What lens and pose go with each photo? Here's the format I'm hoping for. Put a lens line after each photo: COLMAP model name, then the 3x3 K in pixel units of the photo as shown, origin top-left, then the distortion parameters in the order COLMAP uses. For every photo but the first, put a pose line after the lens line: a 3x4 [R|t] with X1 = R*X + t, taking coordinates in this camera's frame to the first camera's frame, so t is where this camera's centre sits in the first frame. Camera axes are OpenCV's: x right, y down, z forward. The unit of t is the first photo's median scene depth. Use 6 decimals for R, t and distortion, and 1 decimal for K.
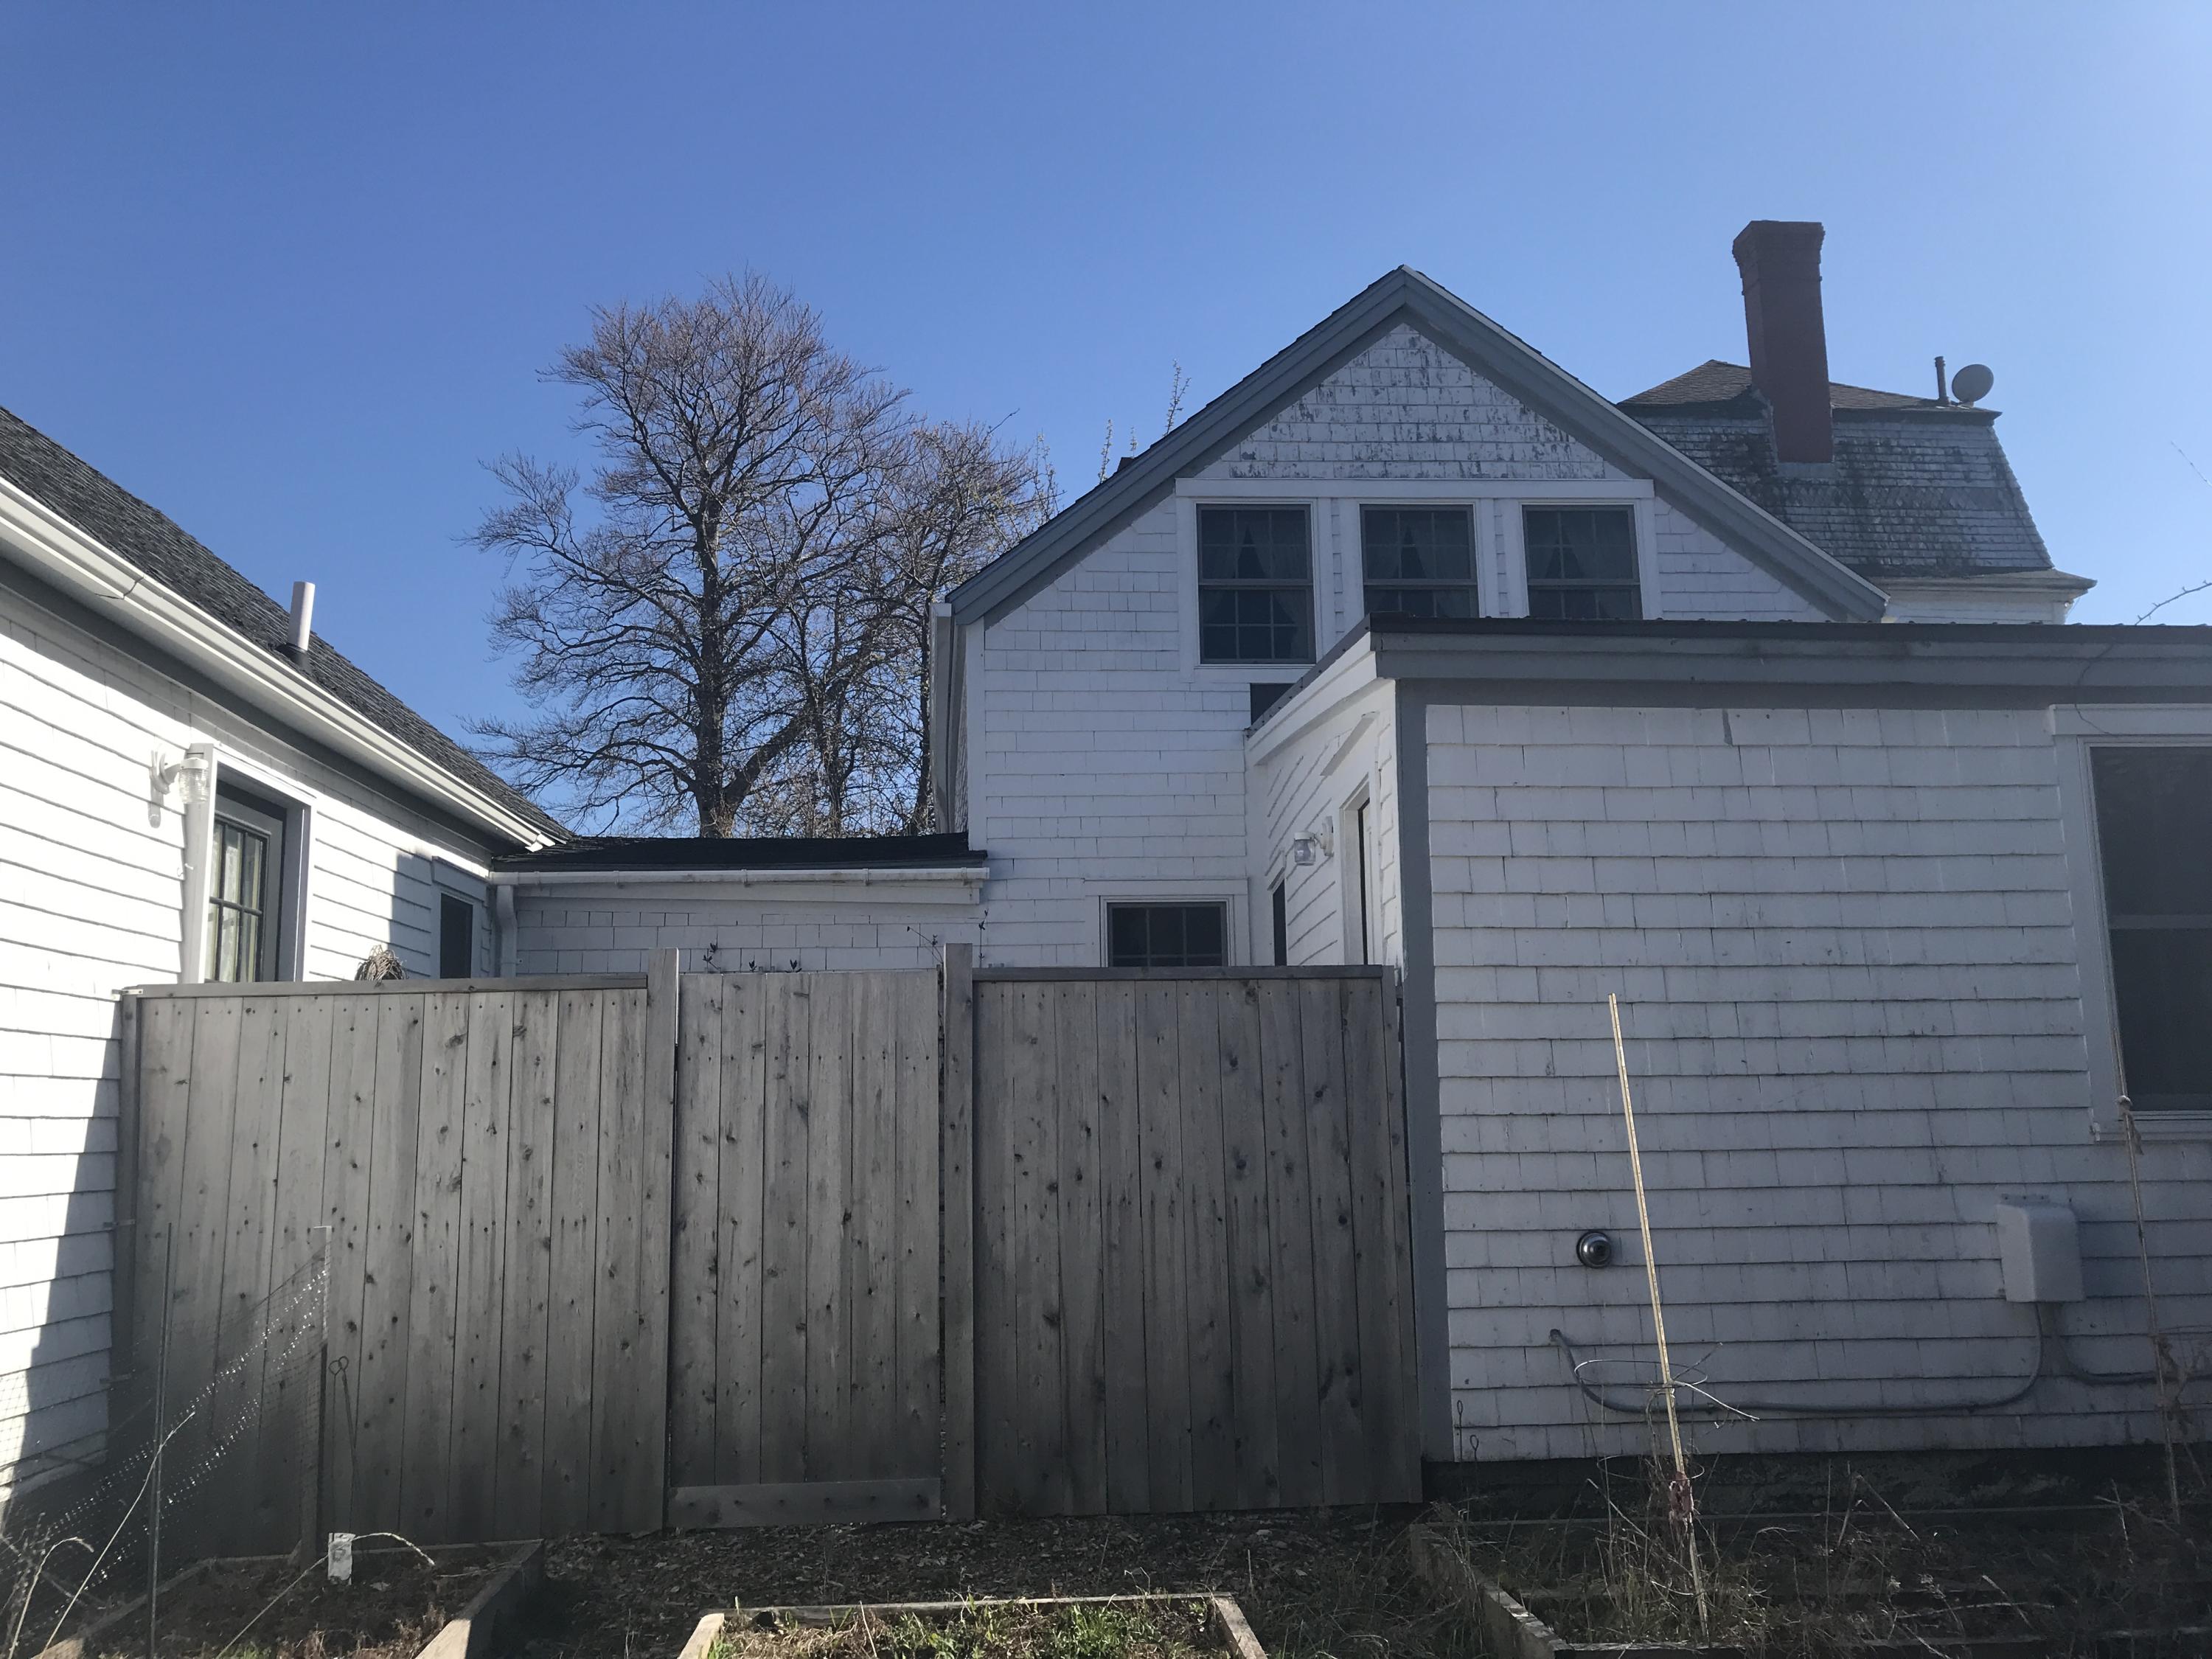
lens RADIAL K [[1817.8, 0, 1165.5], [0, 1817.8, 811.6], [0, 0, 1]] dist [0.050944, -0.057054]
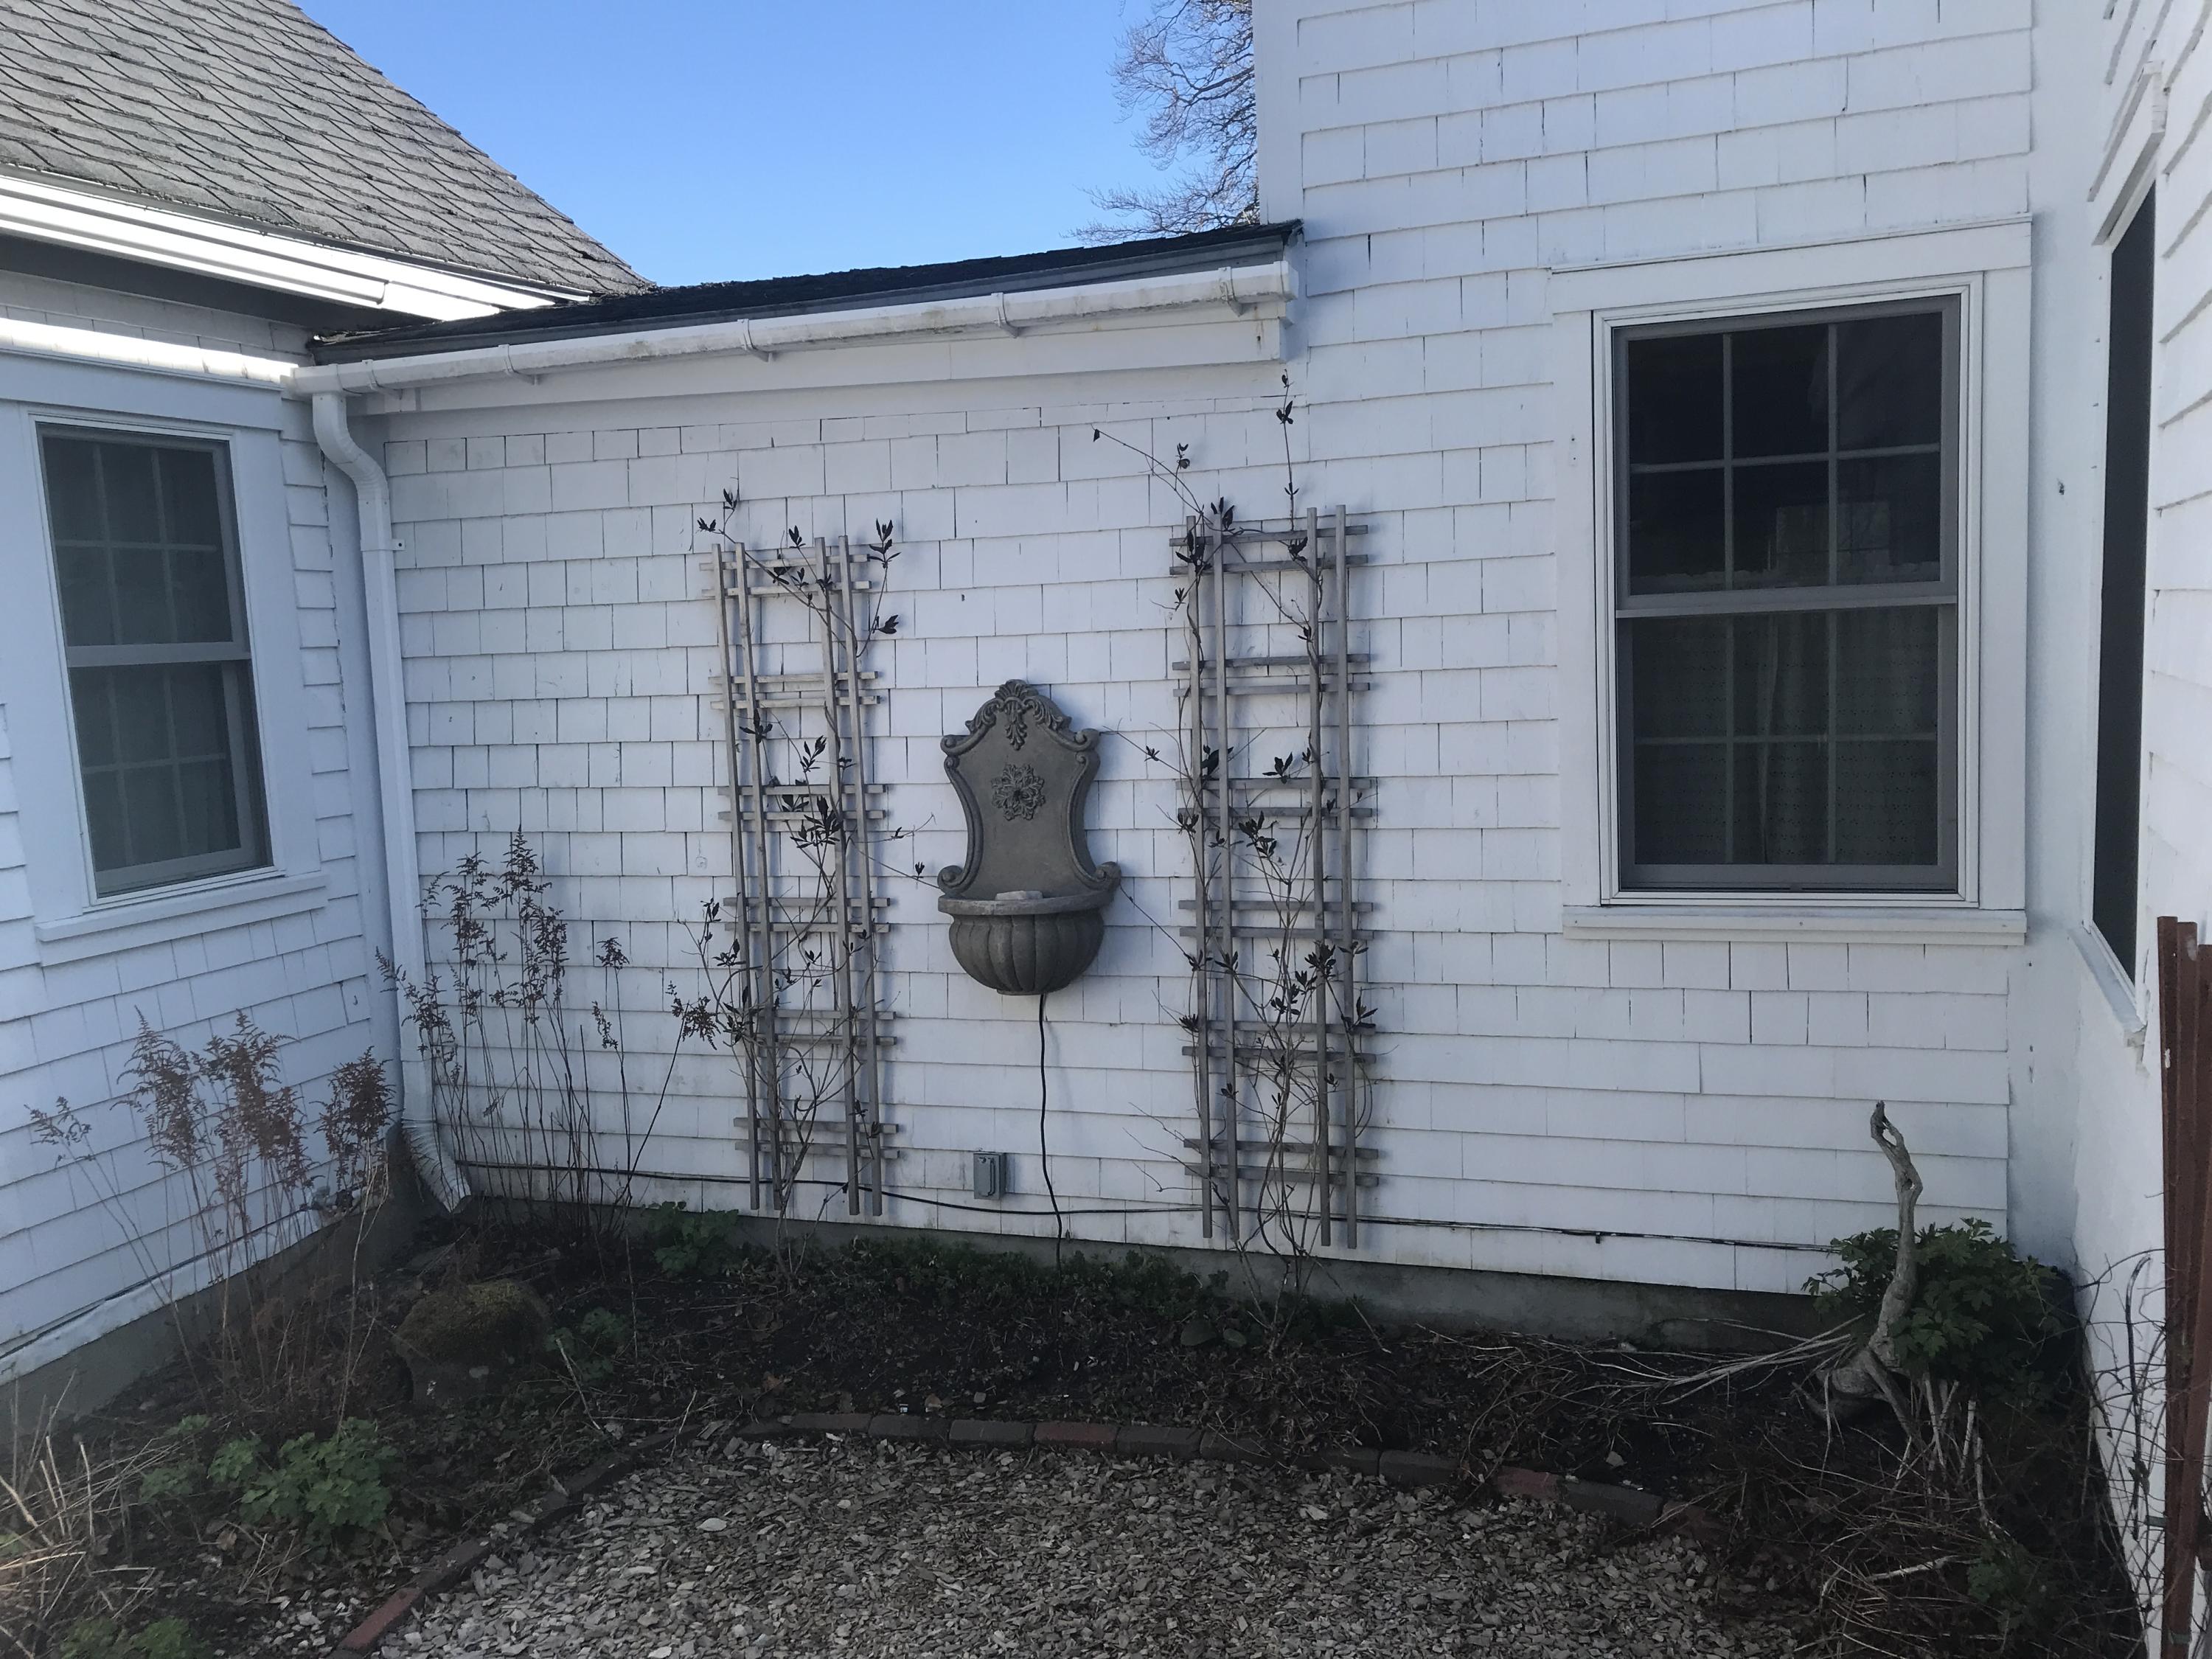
lens RADIAL K [[1817.8, 0, 1157.0], [0, 1817.8, 793.9], [0, 0, 1]] dist [0.050944, -0.057054]
pose [[0.912501, 0.017933, -0.408680, 0.038677], [0.093111, 0.963710, 0.250187, 0.039657], [0.398336, -0.266349, 0.877717, 0.604785]]
